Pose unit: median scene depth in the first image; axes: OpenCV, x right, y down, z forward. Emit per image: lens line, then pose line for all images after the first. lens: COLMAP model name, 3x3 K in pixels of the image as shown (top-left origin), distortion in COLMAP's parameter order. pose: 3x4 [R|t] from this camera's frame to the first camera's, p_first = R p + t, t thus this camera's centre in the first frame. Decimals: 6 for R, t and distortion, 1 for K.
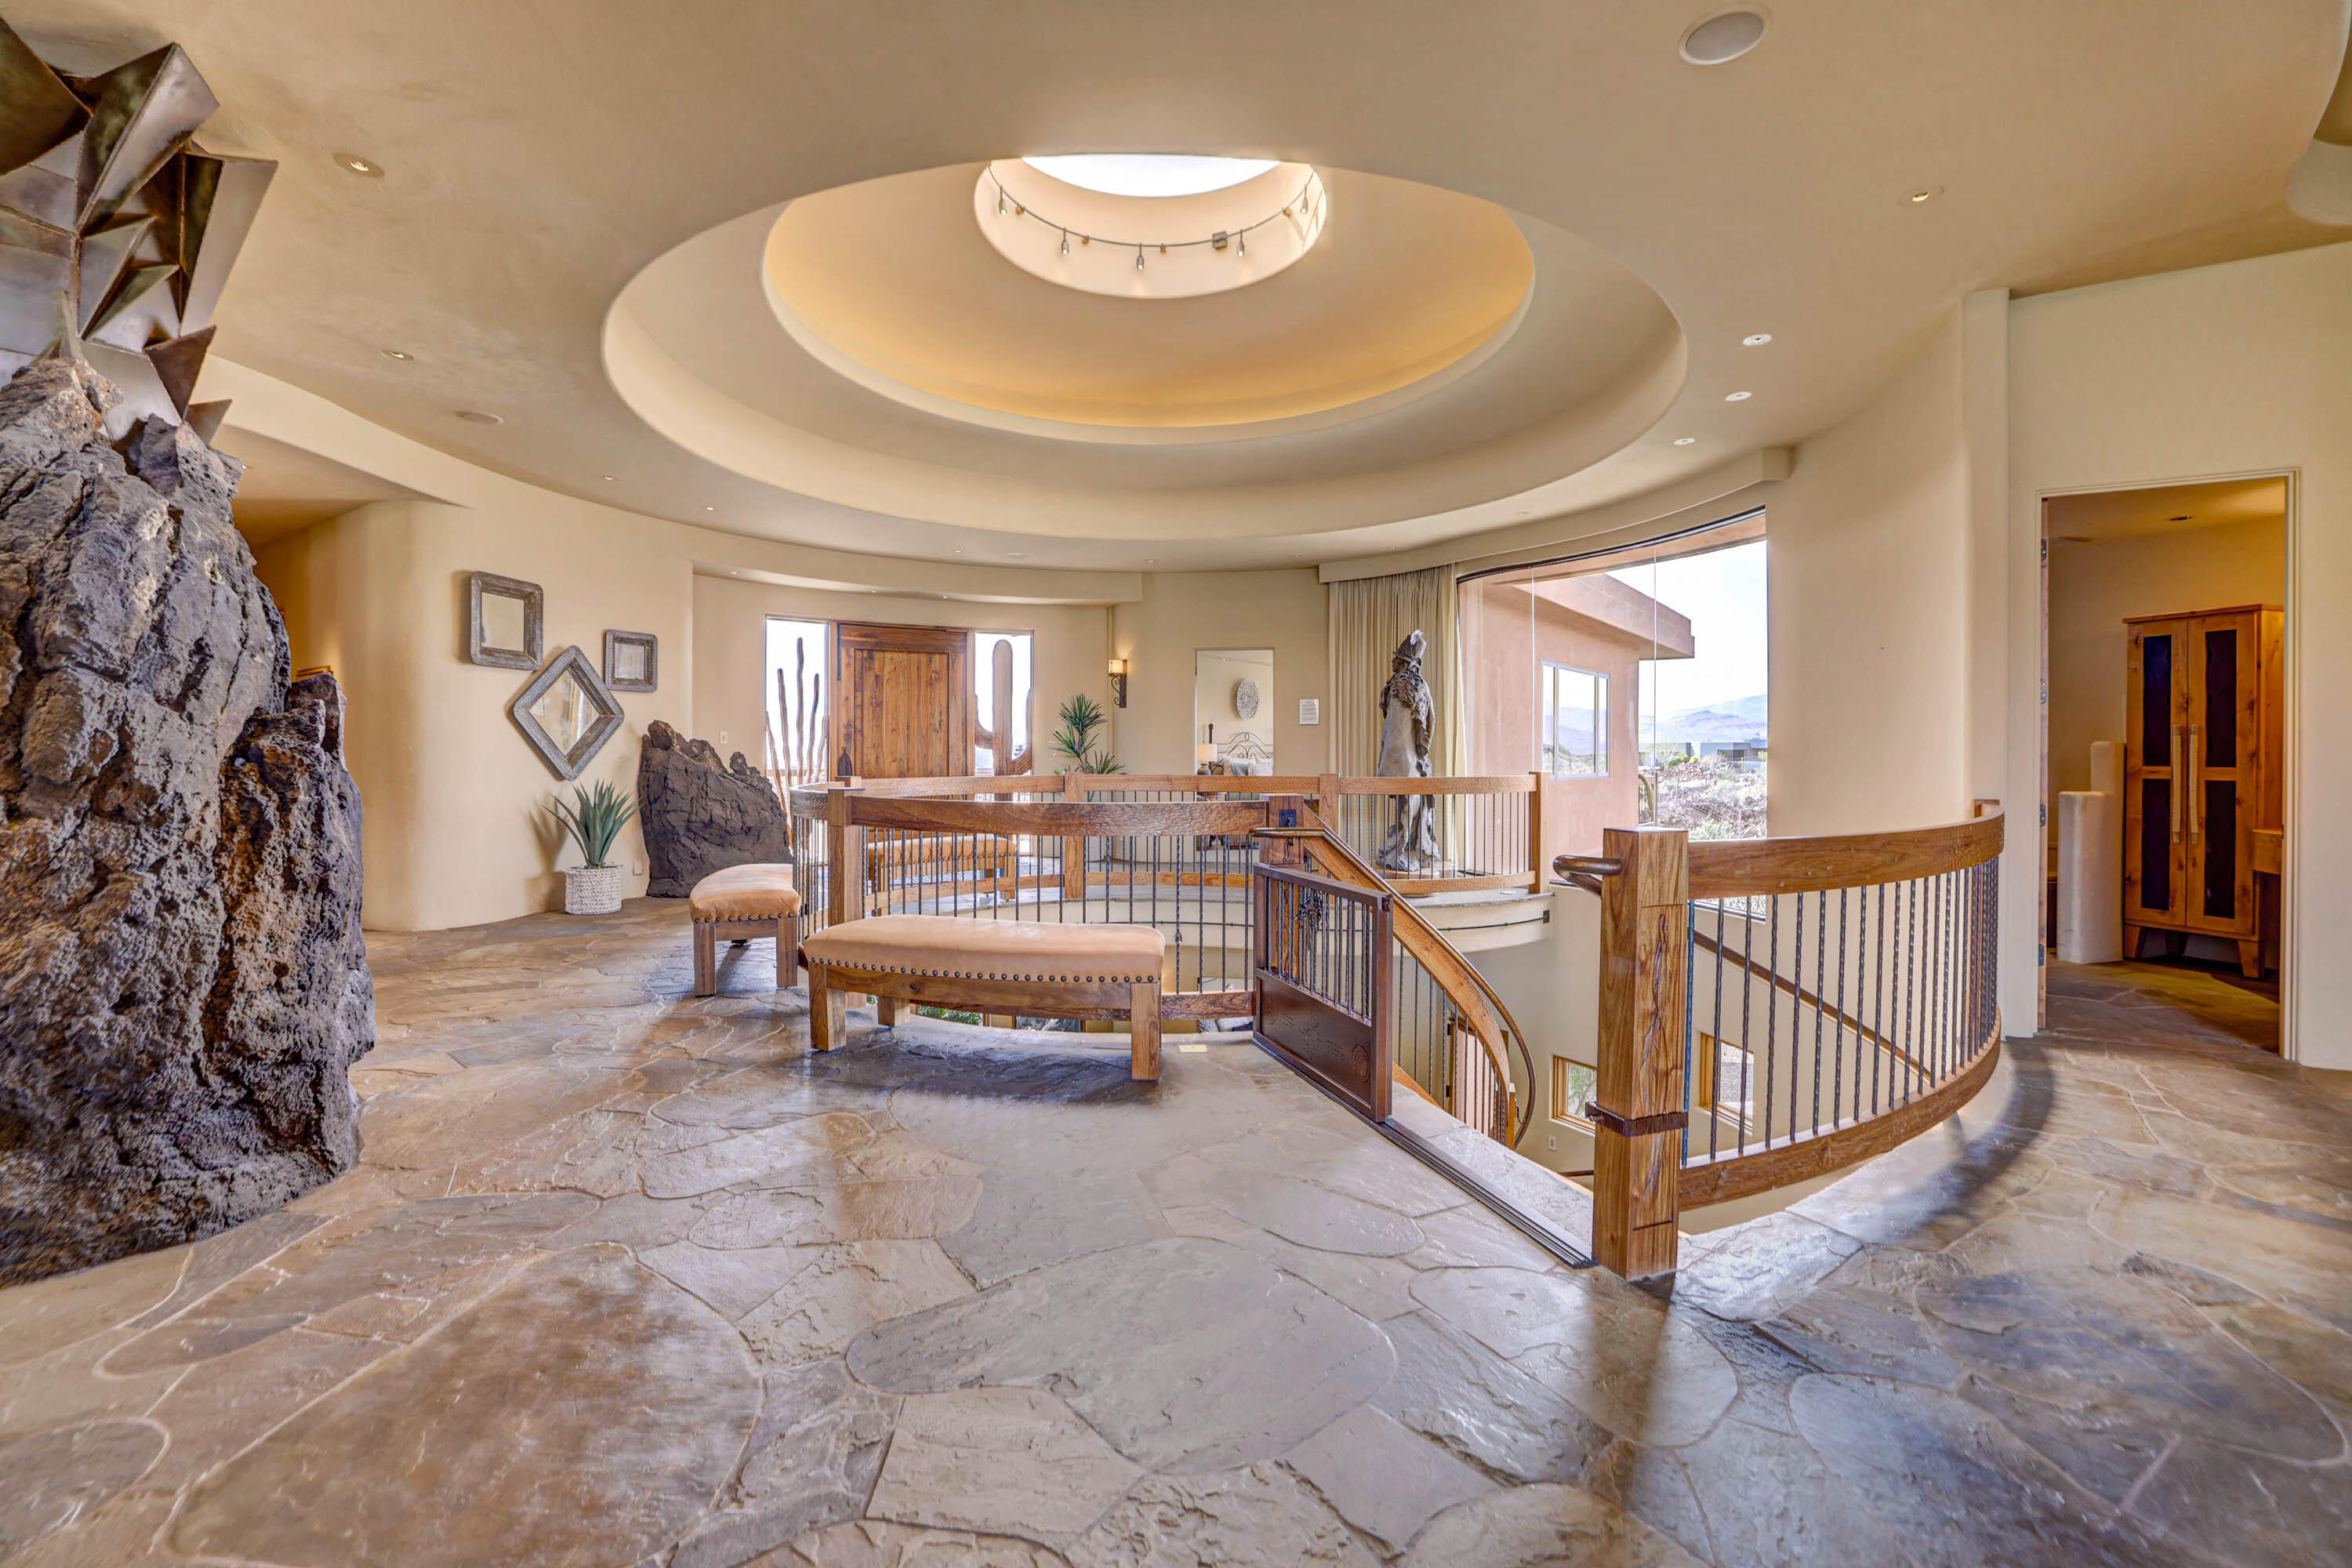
lens RADIAL K [[991.9, 0, 1174.6], [0, 991.9, 768.5], [0, 0, 1]] dist [-0.039858, 0.010091]
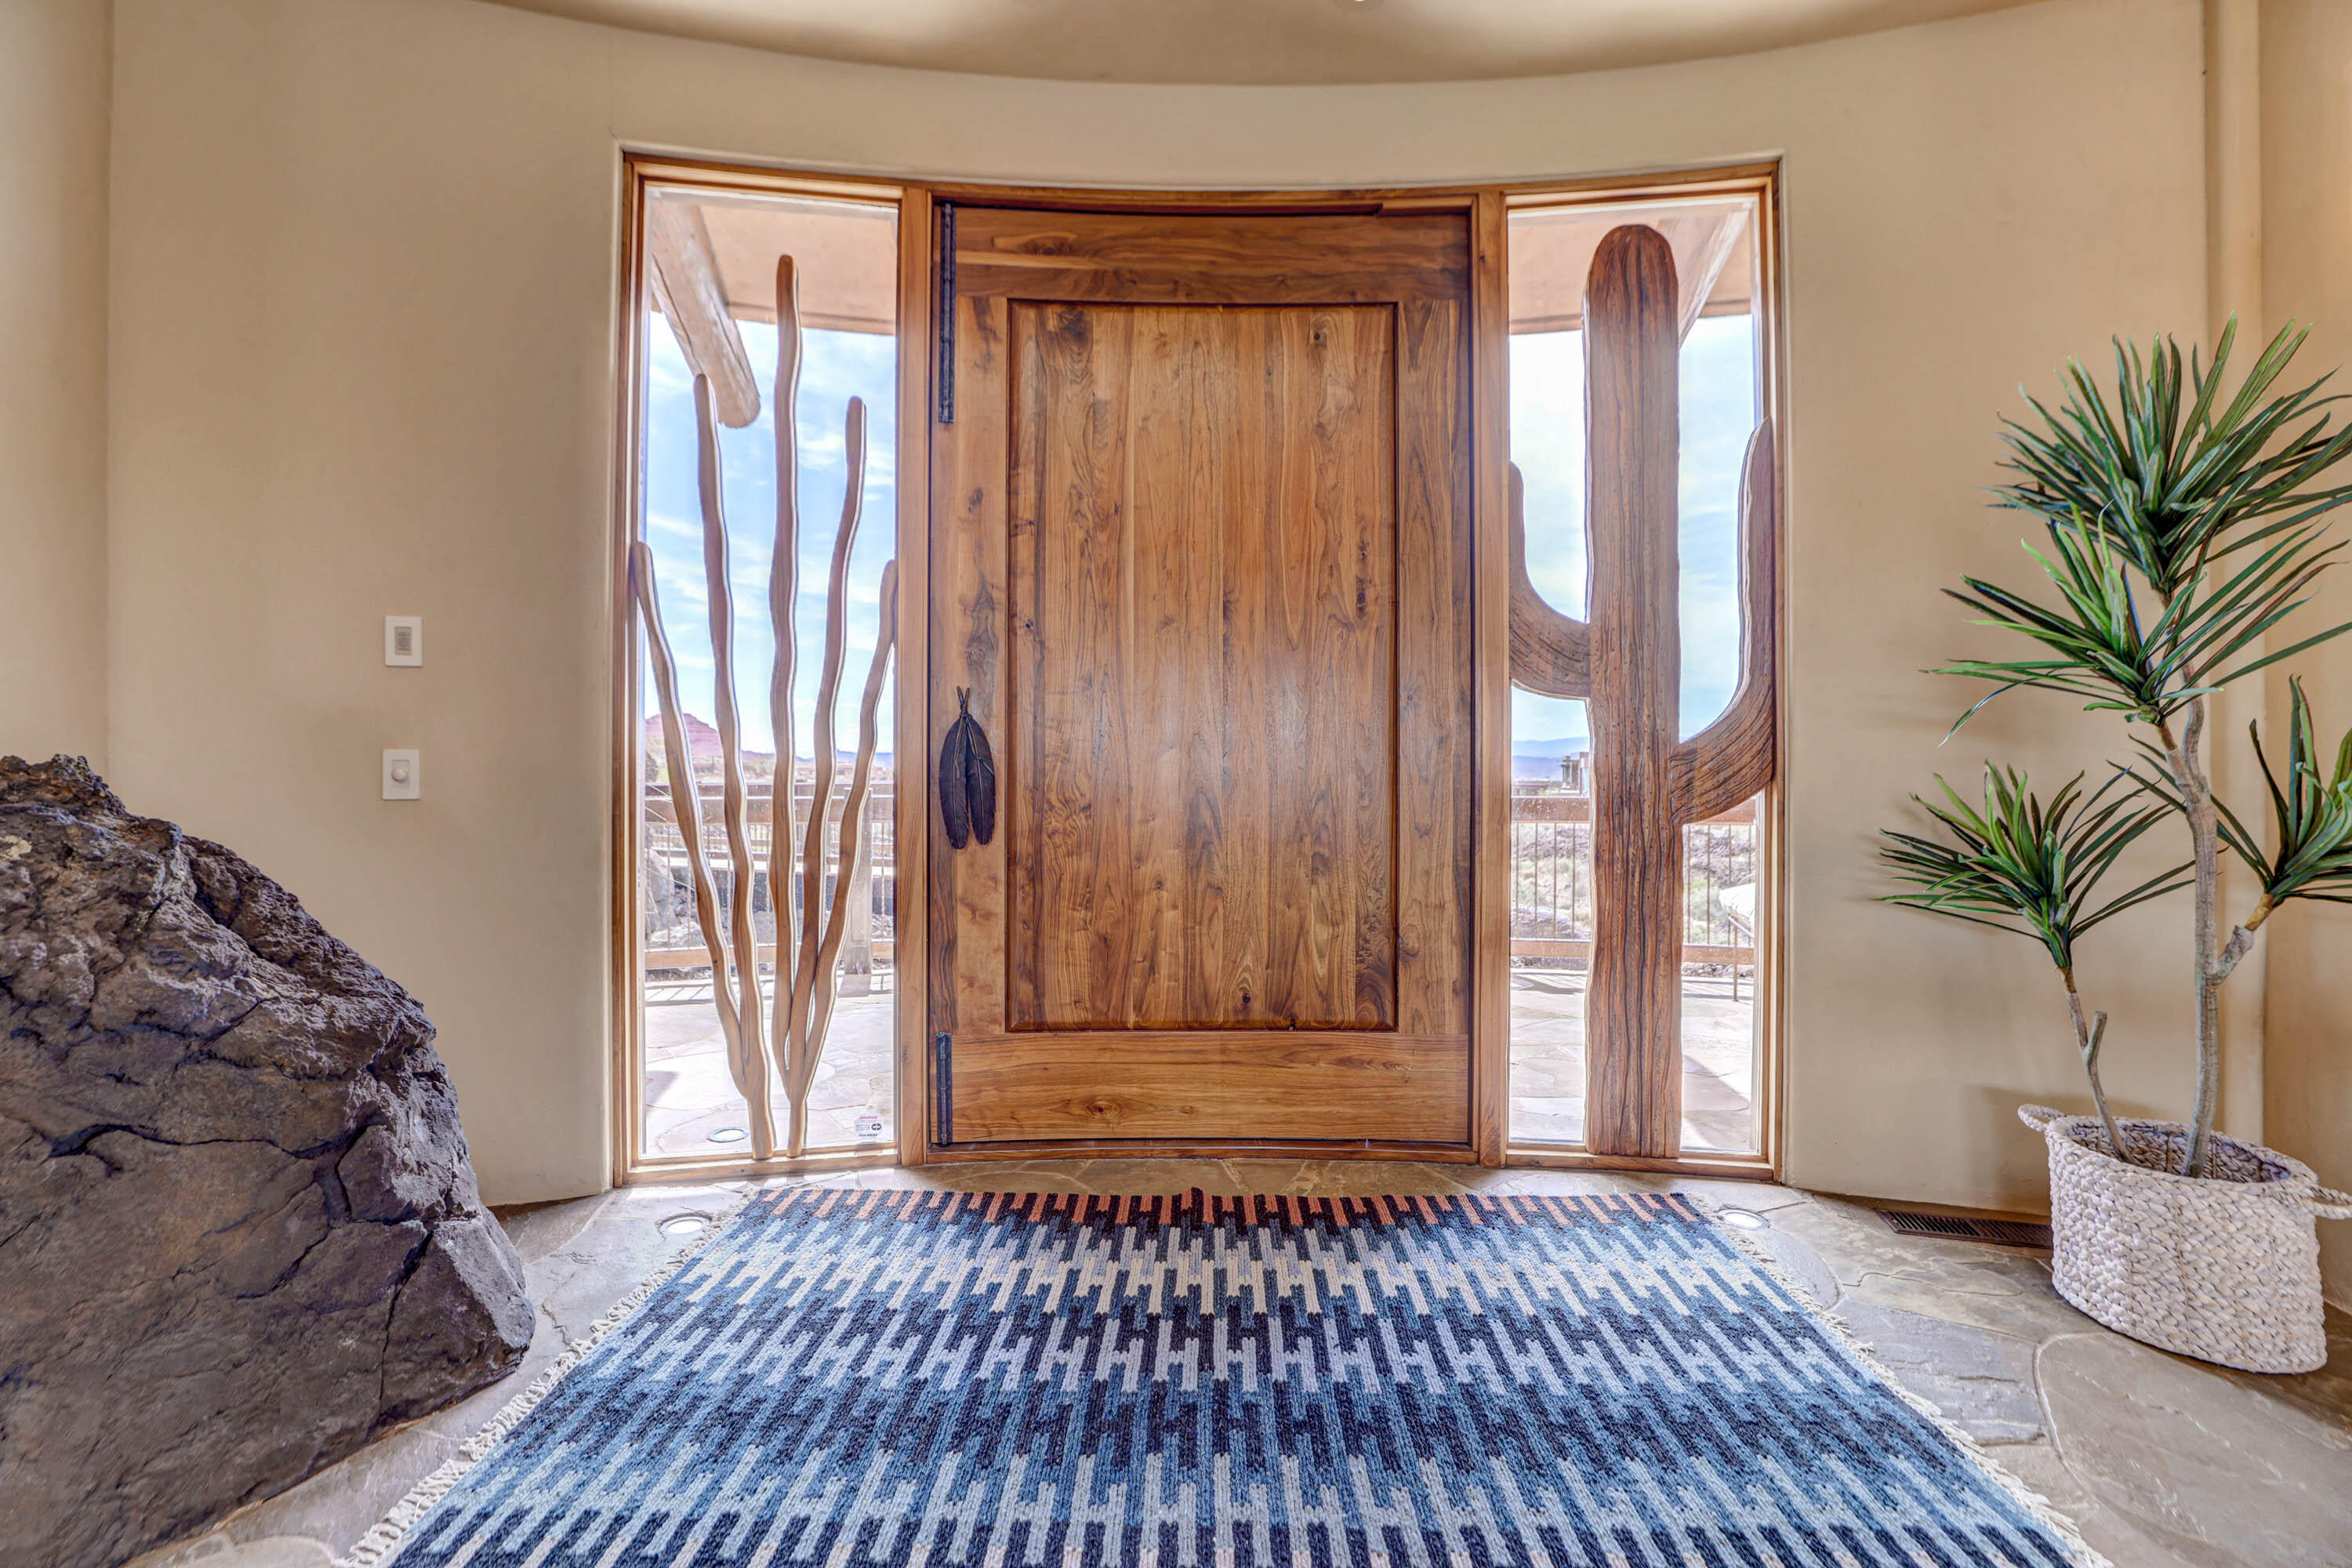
lens RADIAL K [[991.9, 0, 1208.9], [0, 991.9, 740.3], [0, 0, 1]] dist [-0.039858, 0.010091]
pose [[0.858971, -0.009029, -0.511945, -0.310551], [-0.006629, 0.999565, -0.028751, -0.004262], [0.511982, 0.028090, 0.858537, 1.651782]]
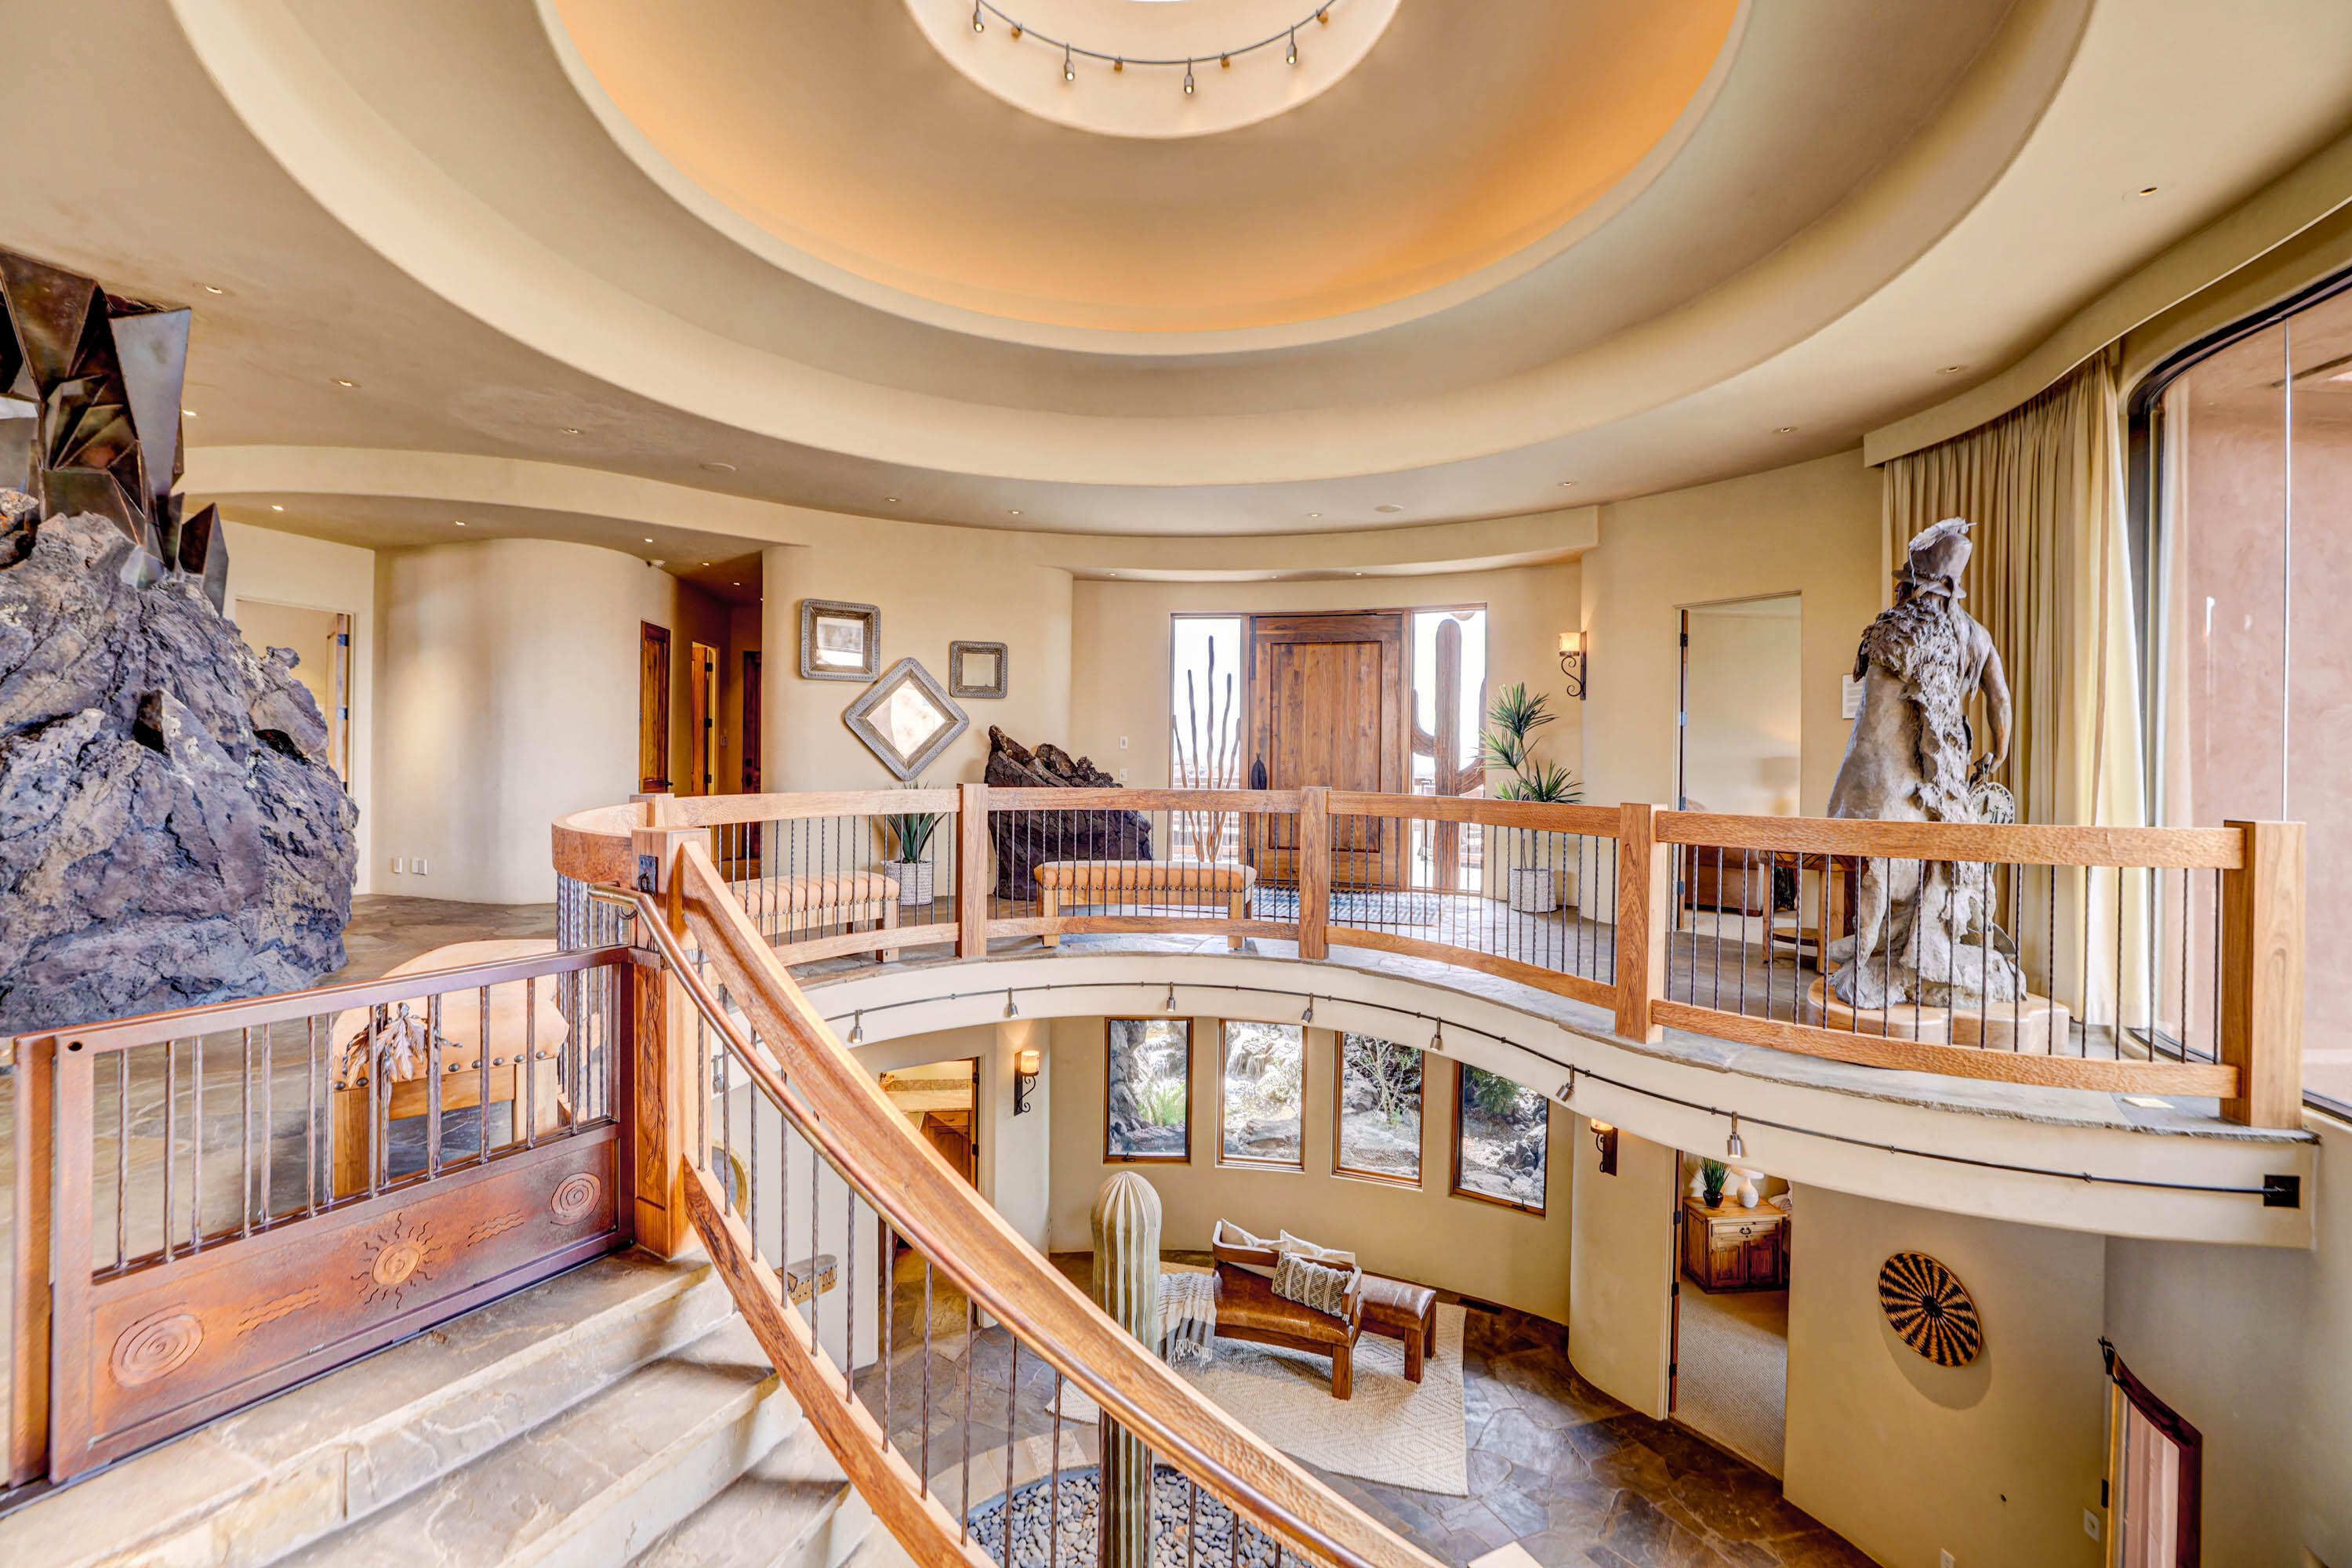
lens RADIAL K [[991.9, 0, 1191.0], [0, 991.9, 753.0], [0, 0, 1]] dist [-0.039858, 0.010091]
pose [[0.685574, 0.005238, -0.727984, 0.575288], [-0.022380, 0.999653, -0.013884, -0.015384], [0.727659, 0.025811, 0.685453, 0.671479]]
